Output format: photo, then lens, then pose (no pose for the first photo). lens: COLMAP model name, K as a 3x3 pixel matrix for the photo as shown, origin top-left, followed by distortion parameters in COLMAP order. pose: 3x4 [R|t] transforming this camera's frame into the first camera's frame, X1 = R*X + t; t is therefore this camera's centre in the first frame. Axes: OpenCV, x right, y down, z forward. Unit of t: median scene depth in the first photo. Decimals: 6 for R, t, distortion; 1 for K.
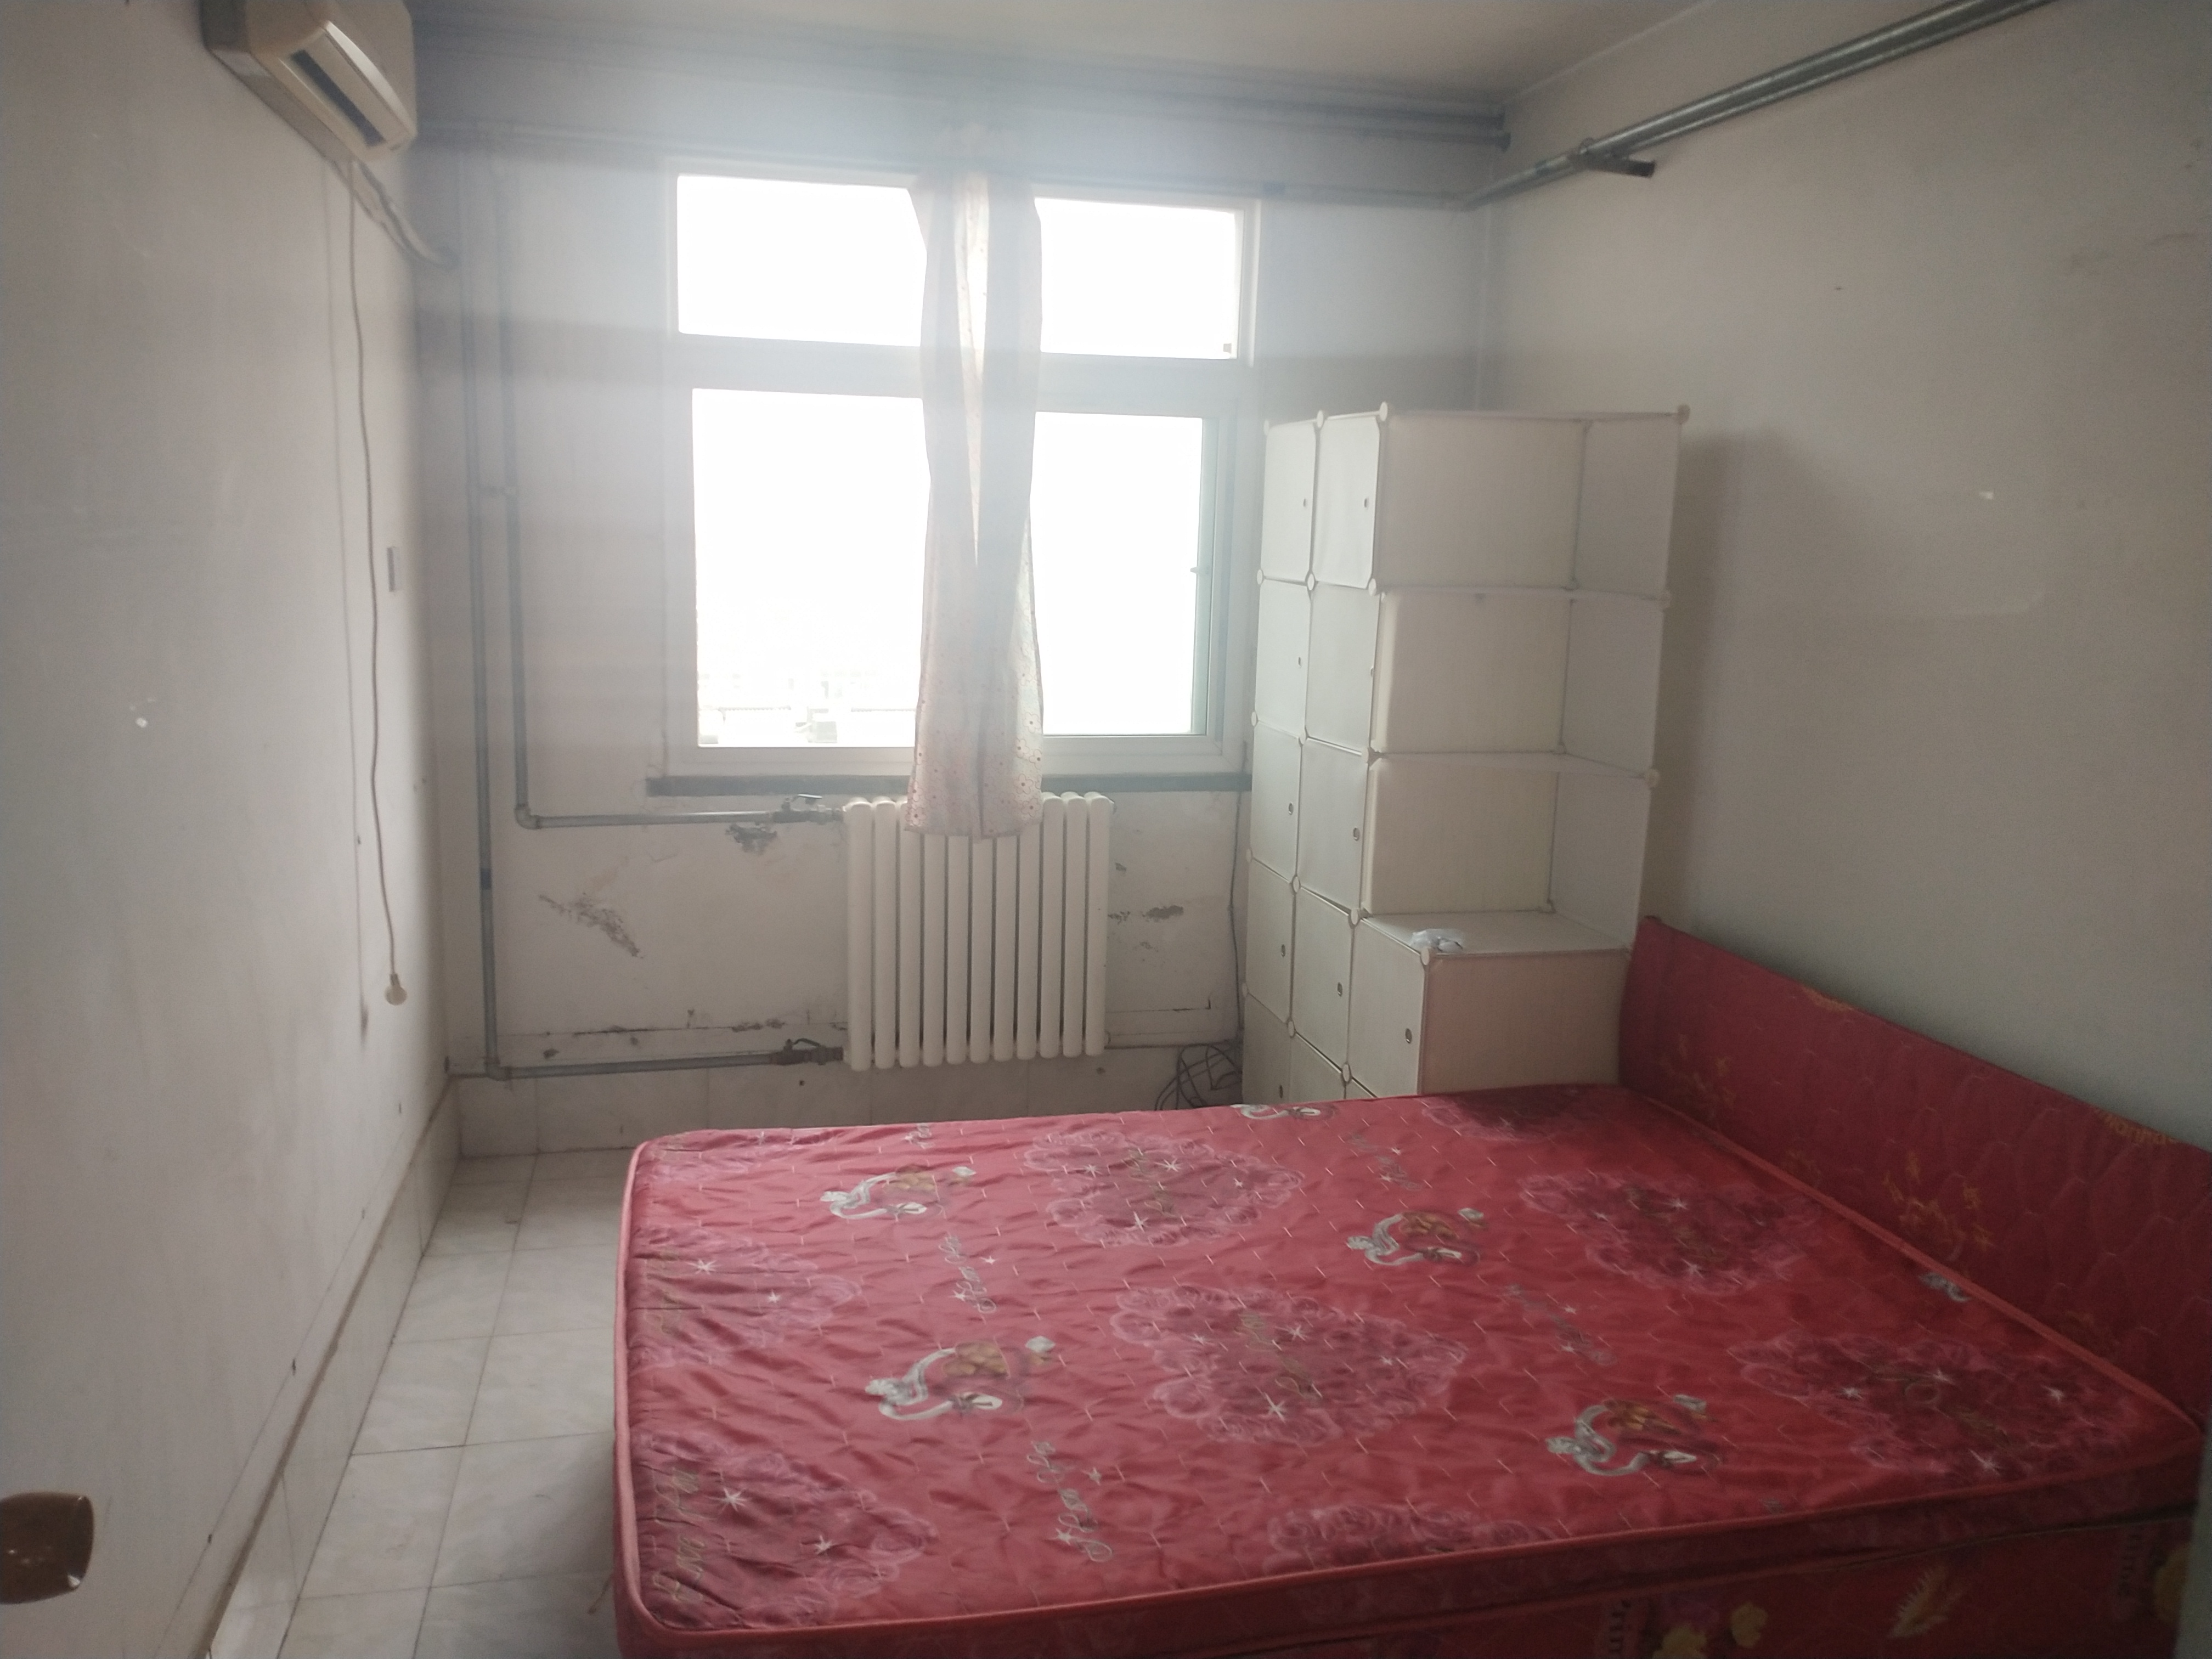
lens RADIAL K [[1748.0, 0, 1112.8], [0, 1748.0, 825.8], [0, 0, 1]] dist [0.035458, -0.097751]
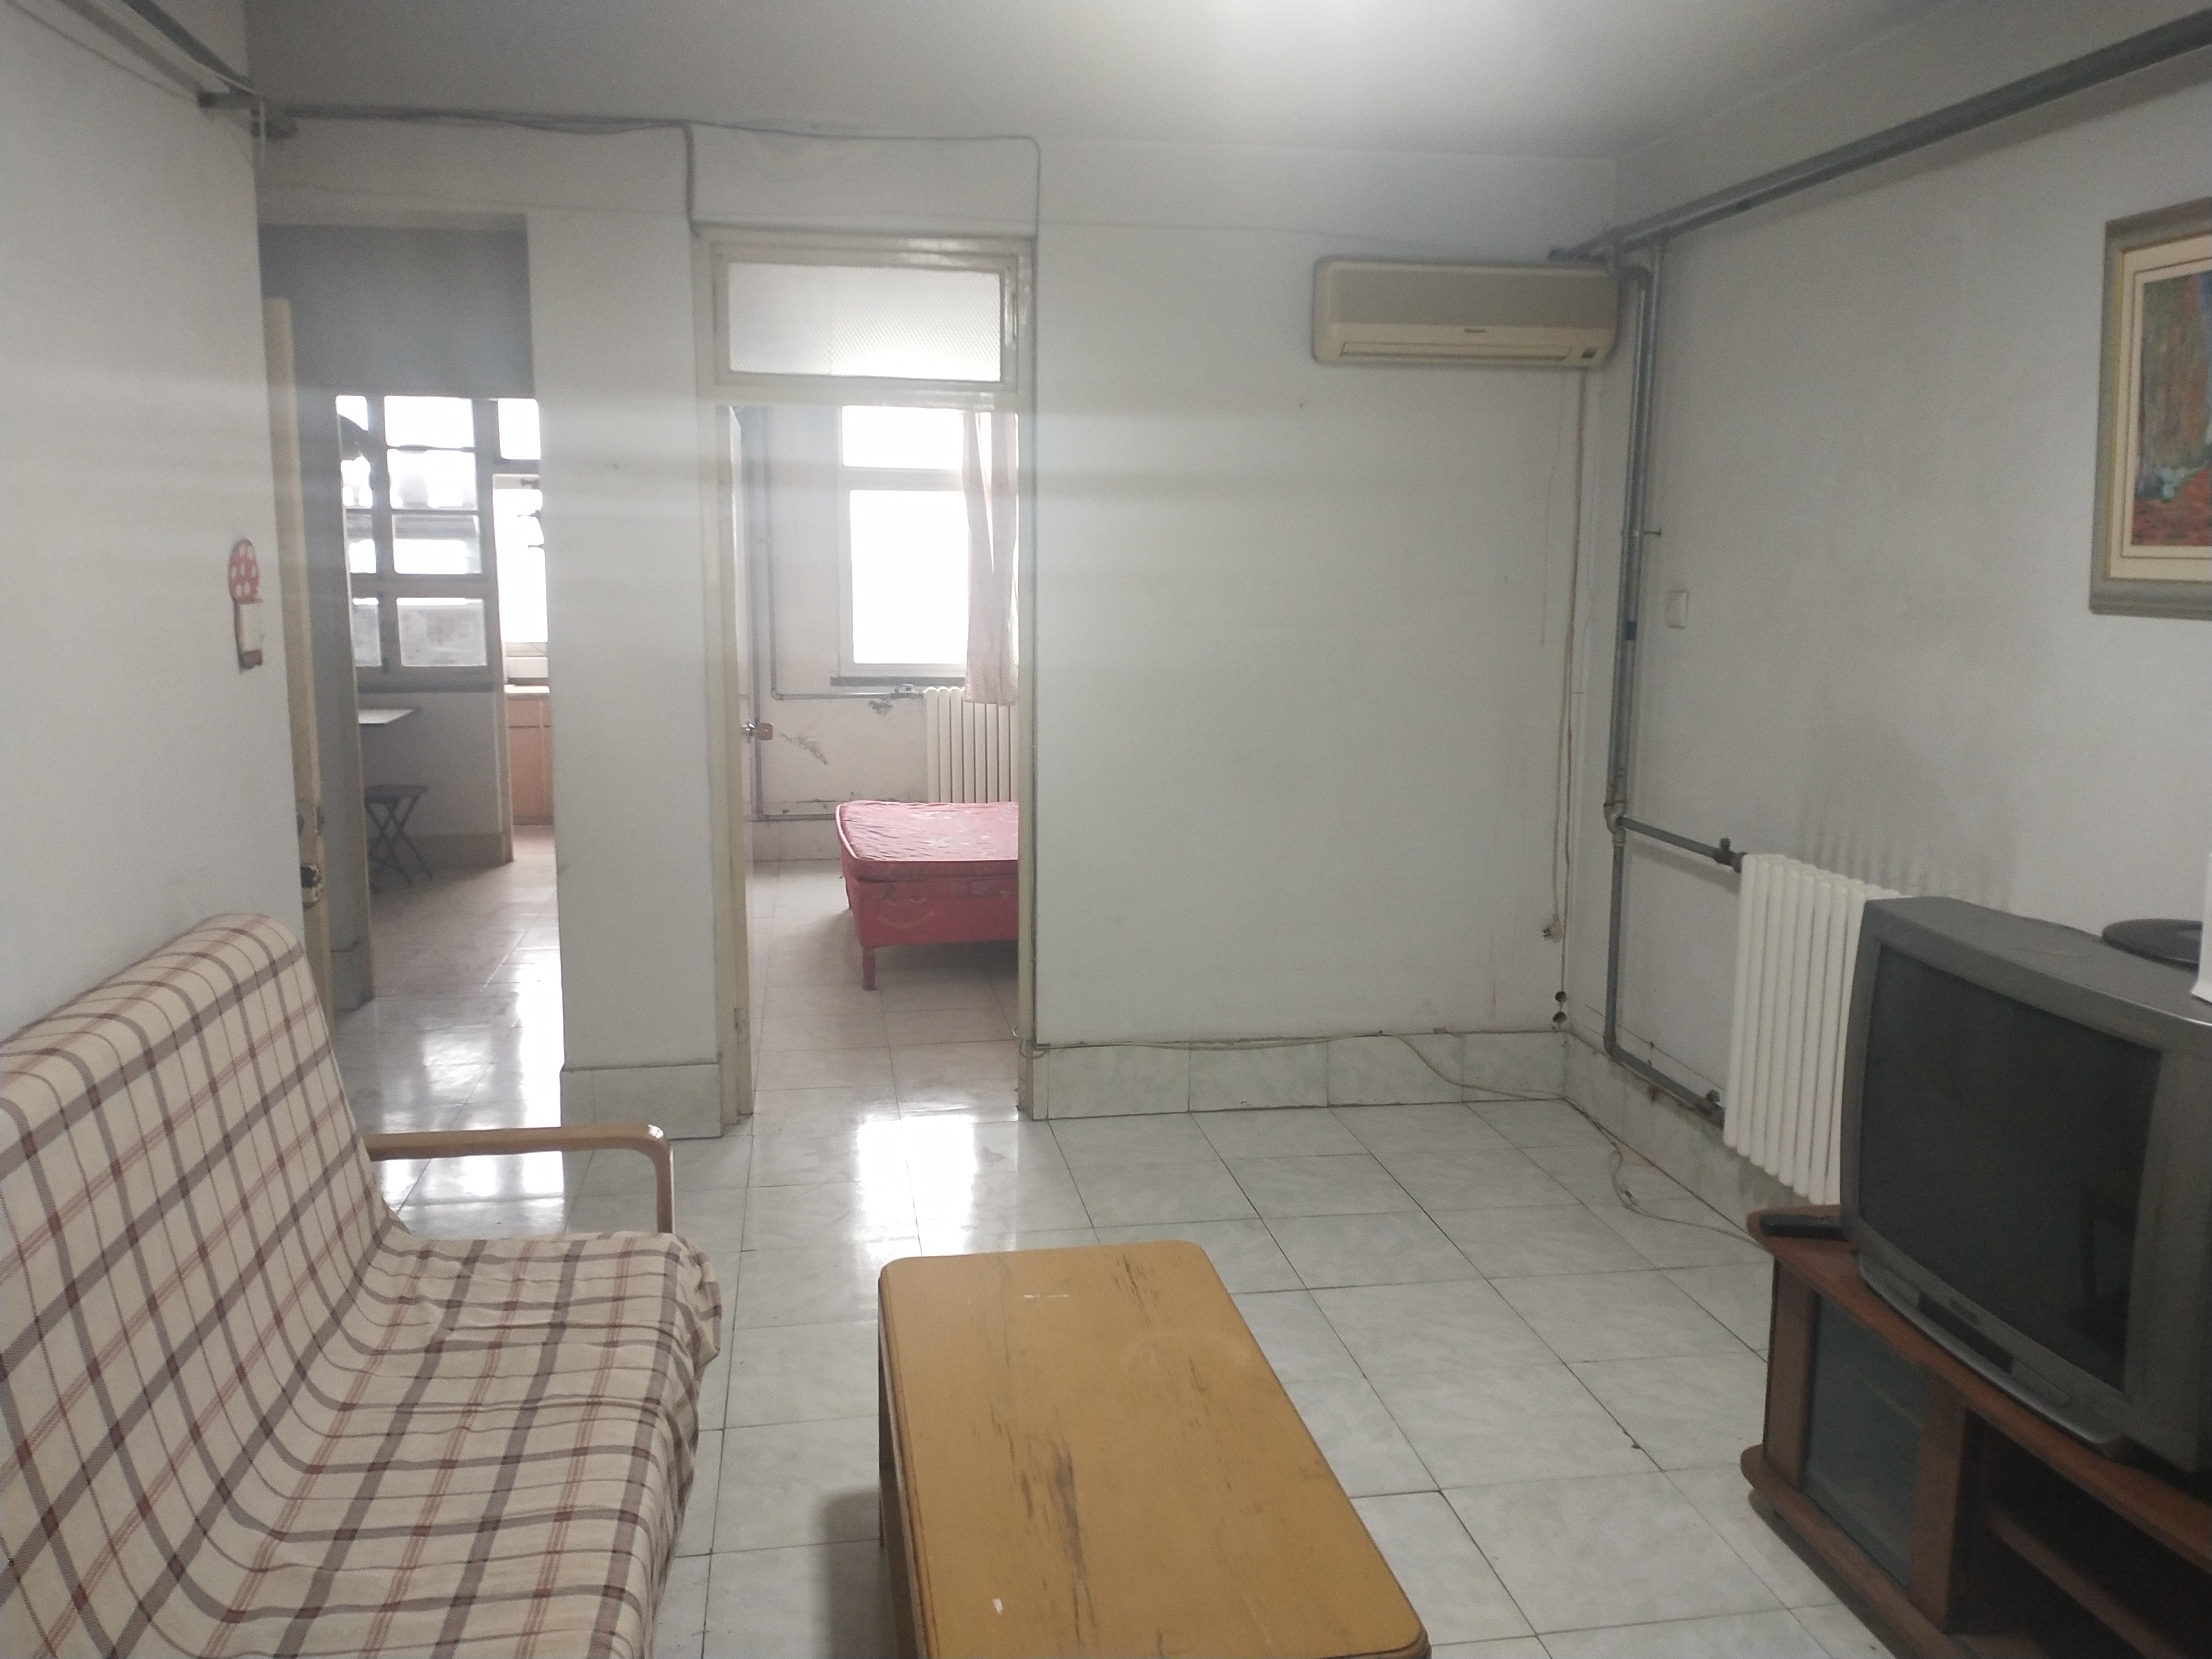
lens RADIAL K [[1748.0, 0, 1099.6], [0, 1748.0, 830.8], [0, 0, 1]] dist [0.035458, -0.097751]
pose [[0.995985, -0.010112, -0.088949, 0.236425], [0.006387, 0.999094, -0.042067, 0.243875], [0.089294, 0.041330, 0.995147, -1.038555]]
